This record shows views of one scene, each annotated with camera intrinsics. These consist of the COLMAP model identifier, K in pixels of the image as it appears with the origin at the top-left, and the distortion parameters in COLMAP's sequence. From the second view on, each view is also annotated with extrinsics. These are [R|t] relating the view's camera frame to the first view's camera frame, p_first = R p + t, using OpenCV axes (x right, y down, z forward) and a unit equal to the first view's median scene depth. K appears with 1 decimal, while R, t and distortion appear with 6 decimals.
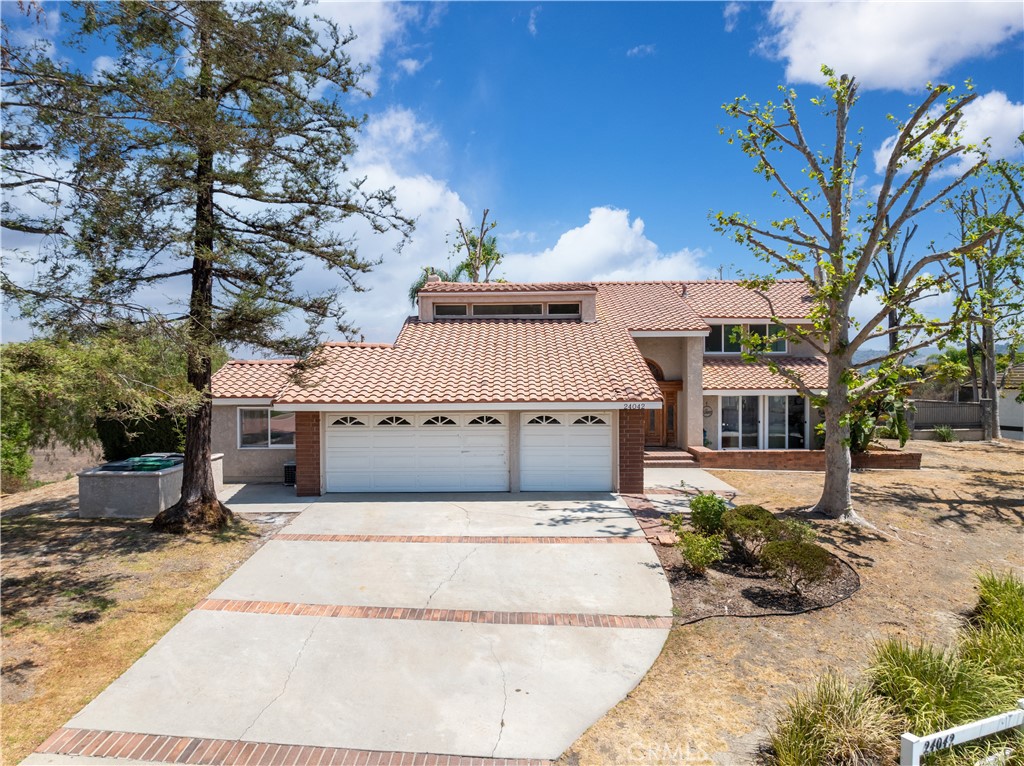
lens RADIAL K [[716.2, 0, 514.4], [0, 716.2, 382.2], [0, 0, 1]] dist [-0.038729, 0.005217]
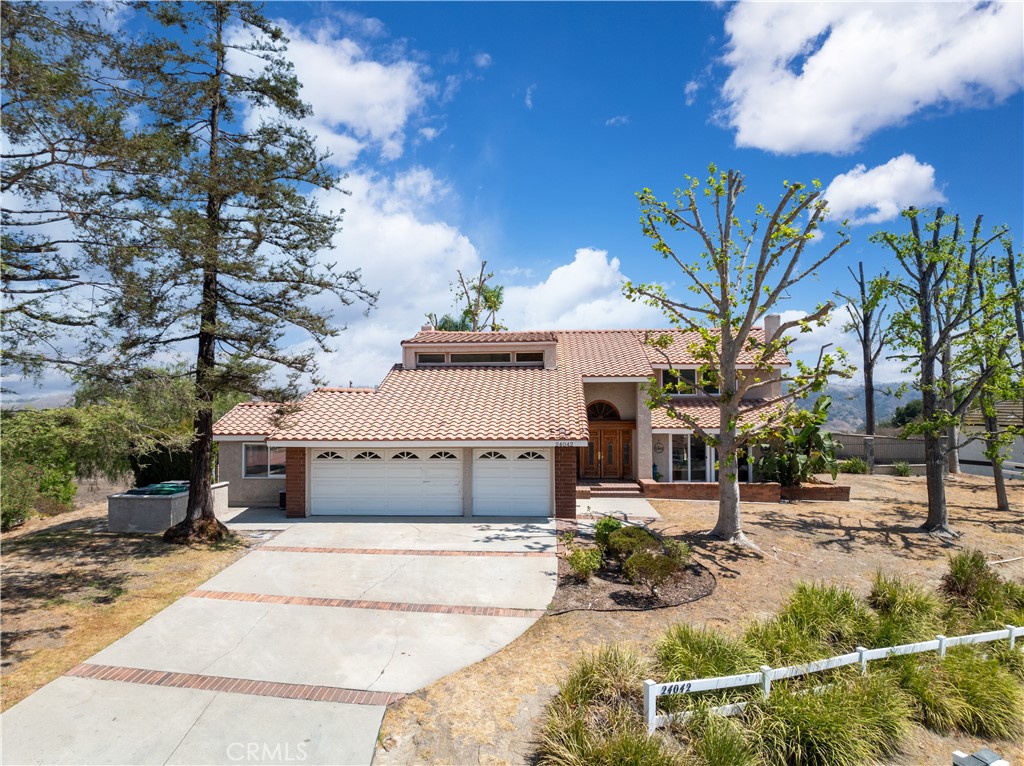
lens RADIAL K [[716.2, 0, 514.4], [0, 716.2, 382.2], [0, 0, 1]] dist [-0.038729, 0.005217]
pose [[0.998712, -0.000271, -0.050737, 0.162934], [-0.002019, 0.998982, -0.045065, -0.017544], [0.050698, 0.045110, 0.997695, -0.219958]]
